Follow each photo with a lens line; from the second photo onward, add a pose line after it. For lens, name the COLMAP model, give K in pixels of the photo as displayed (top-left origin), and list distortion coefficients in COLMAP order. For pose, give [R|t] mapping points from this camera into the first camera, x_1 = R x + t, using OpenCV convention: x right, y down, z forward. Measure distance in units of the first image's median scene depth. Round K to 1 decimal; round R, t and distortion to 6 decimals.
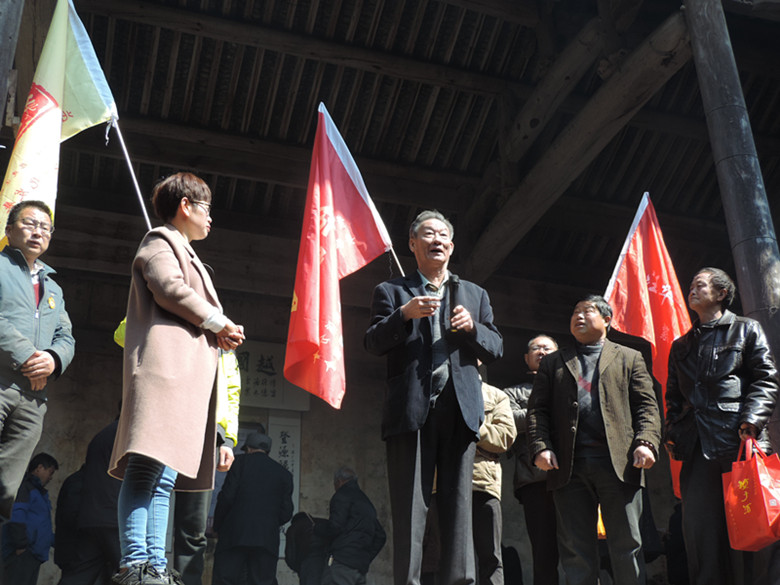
lens RADIAL K [[987.3, 0, 390.0], [0, 987.3, 292.5], [0, 0, 1]] dist [-0.053531, 0.071101]
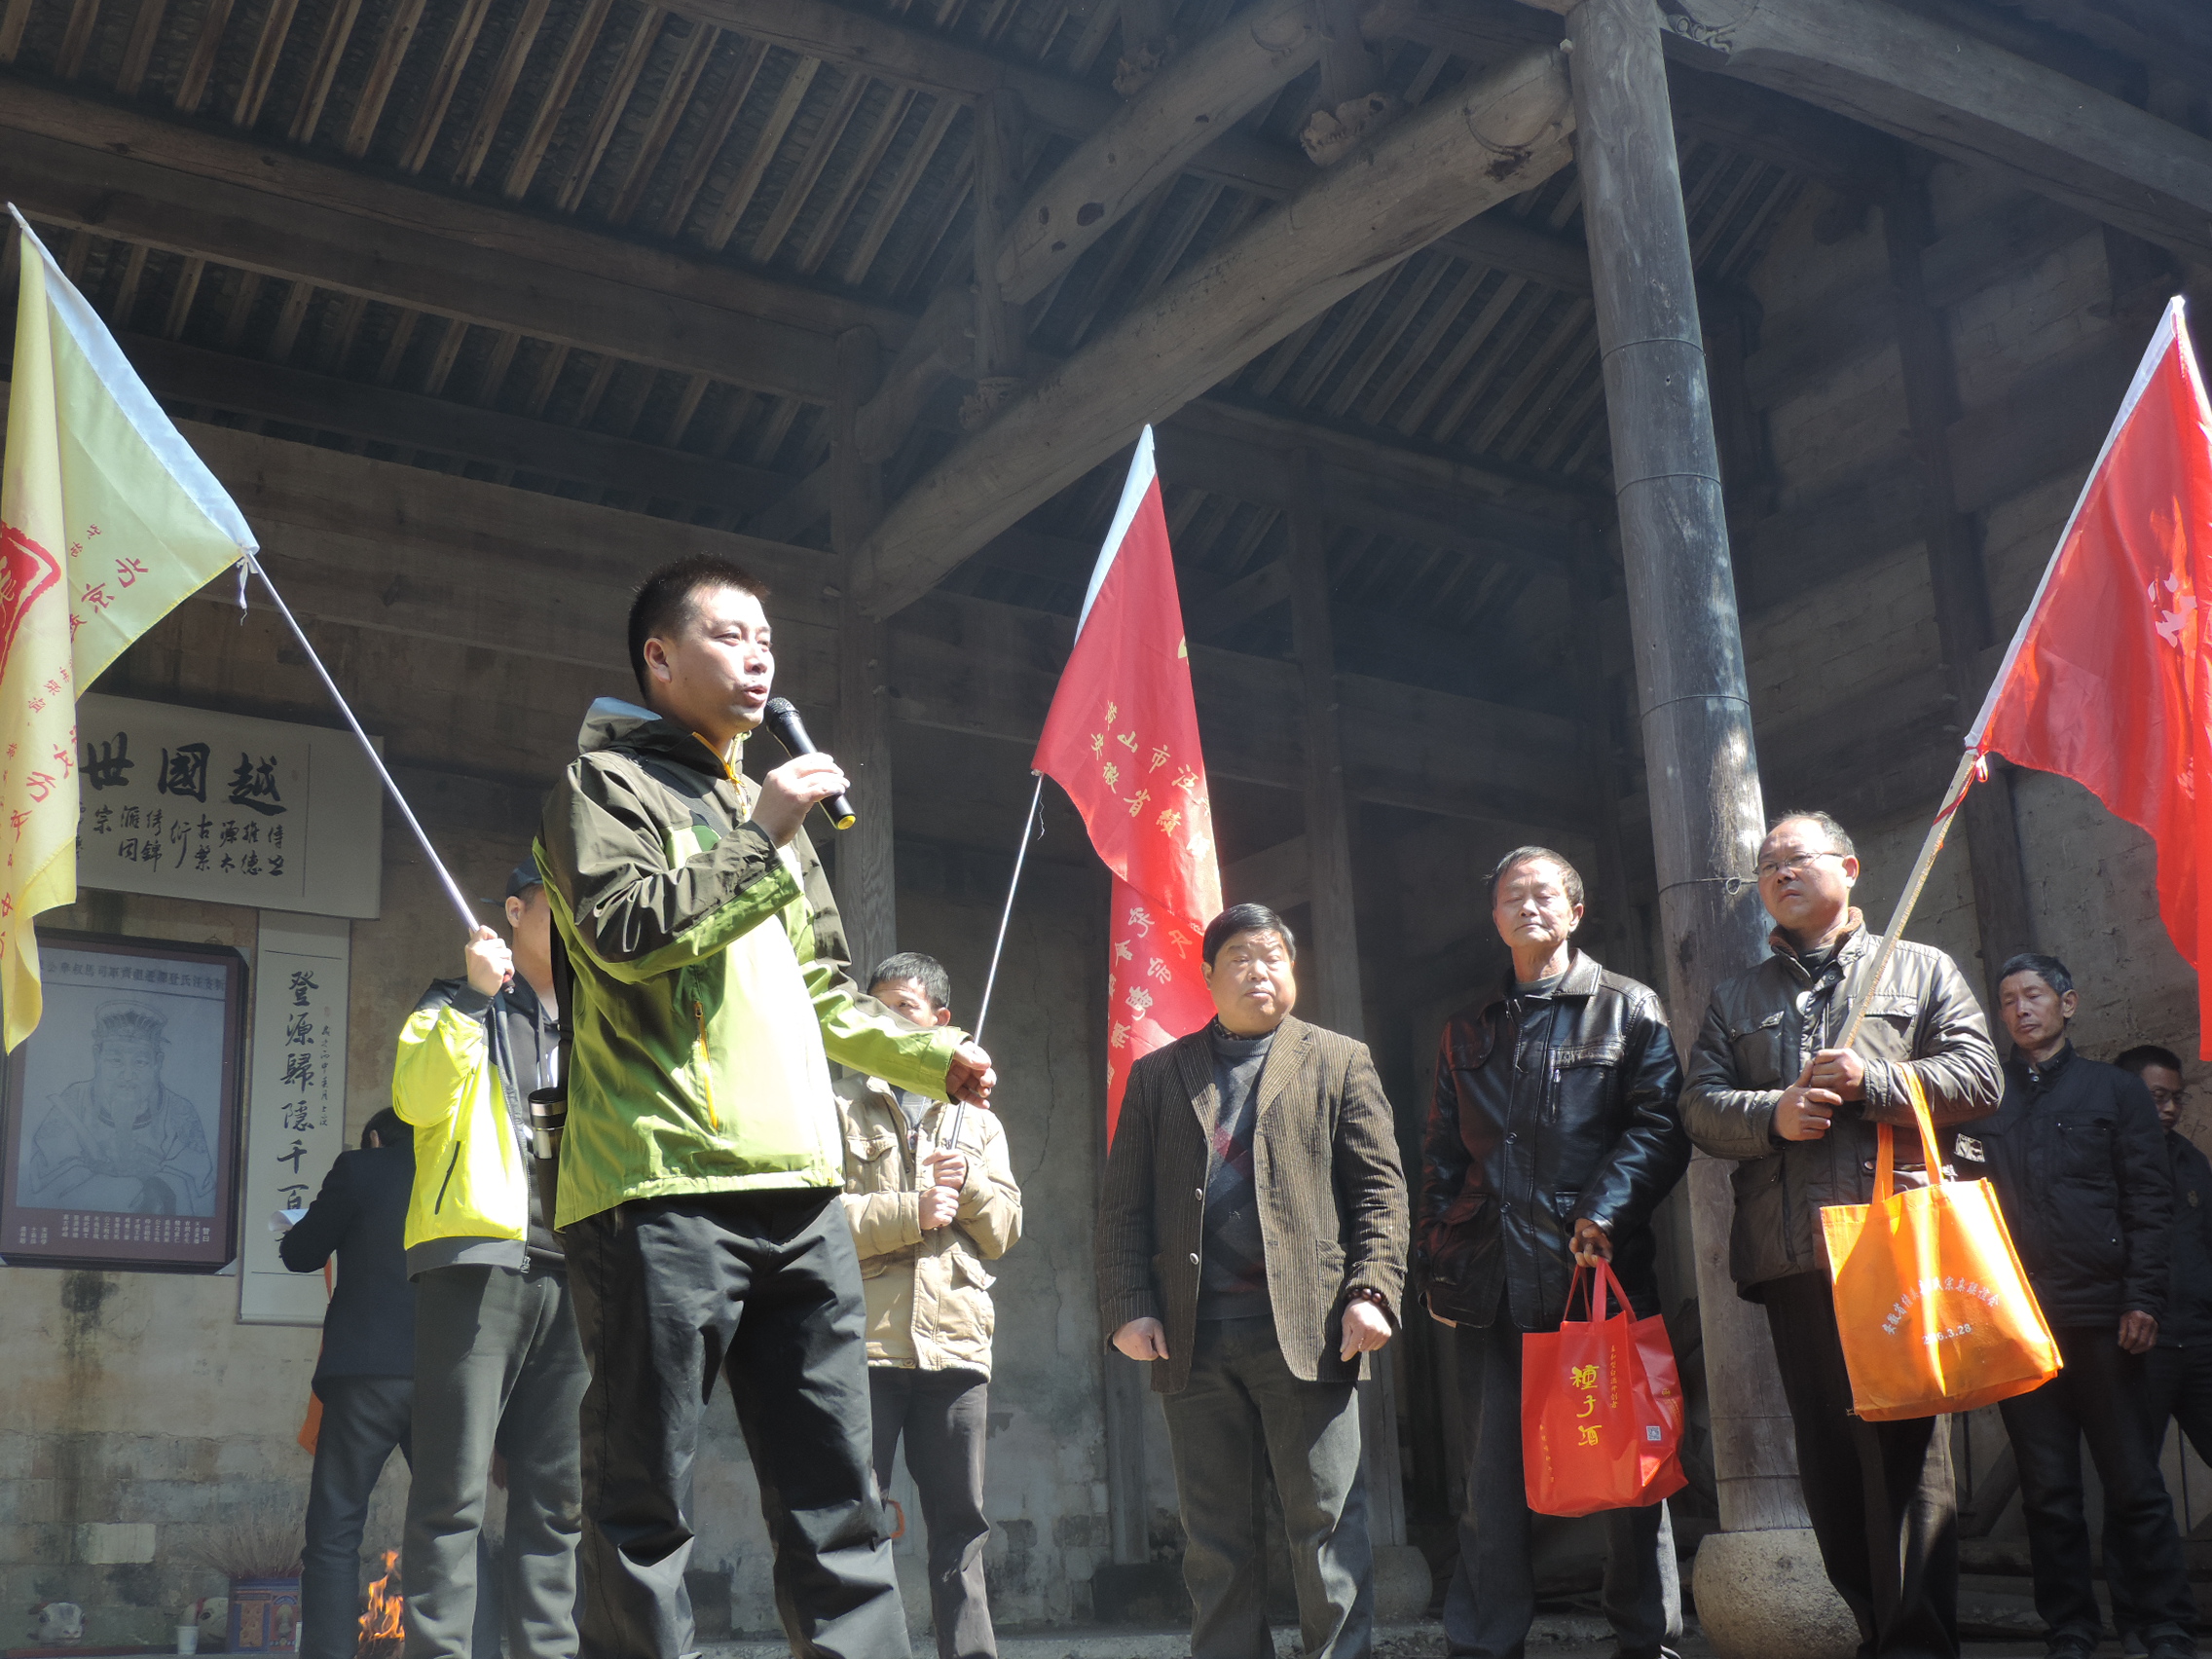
lens RADIAL K [[2799.8, 0, 1106.0], [0, 2799.8, 829.5], [0, 0, 1]] dist [-0.053531, 0.071101]
pose [[0.965621, 0.050216, 0.255056, -0.096735], [-0.087327, 0.986808, 0.136324, -0.082405], [-0.244846, -0.153911, 0.957268, -0.036454]]
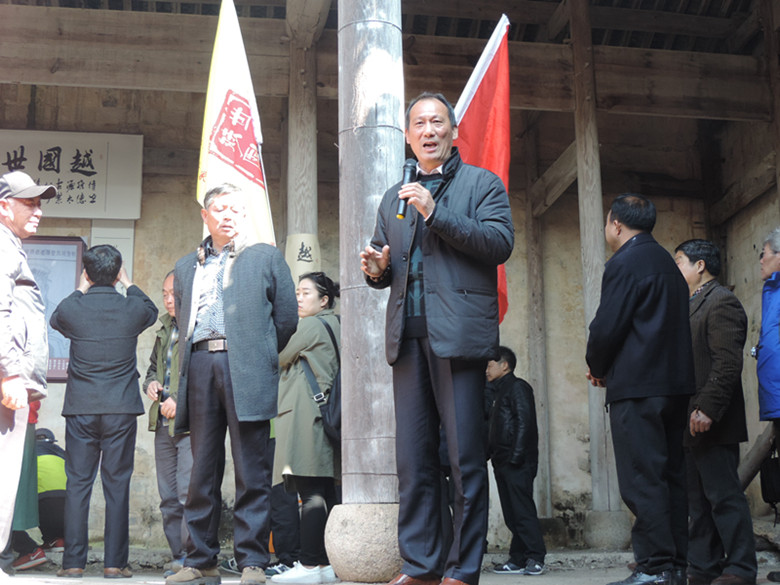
lens RADIAL K [[1299.3, 0, 390.0], [0, 1299.3, 292.5], [0, 0, 1]] dist [-0.140844, 0.139510]
pose [[0.983145, -0.027776, -0.180706, 0.332019], [0.068951, 0.971738, 0.225769, -0.044803], [0.169328, -0.234424, 0.957274, 0.048212]]
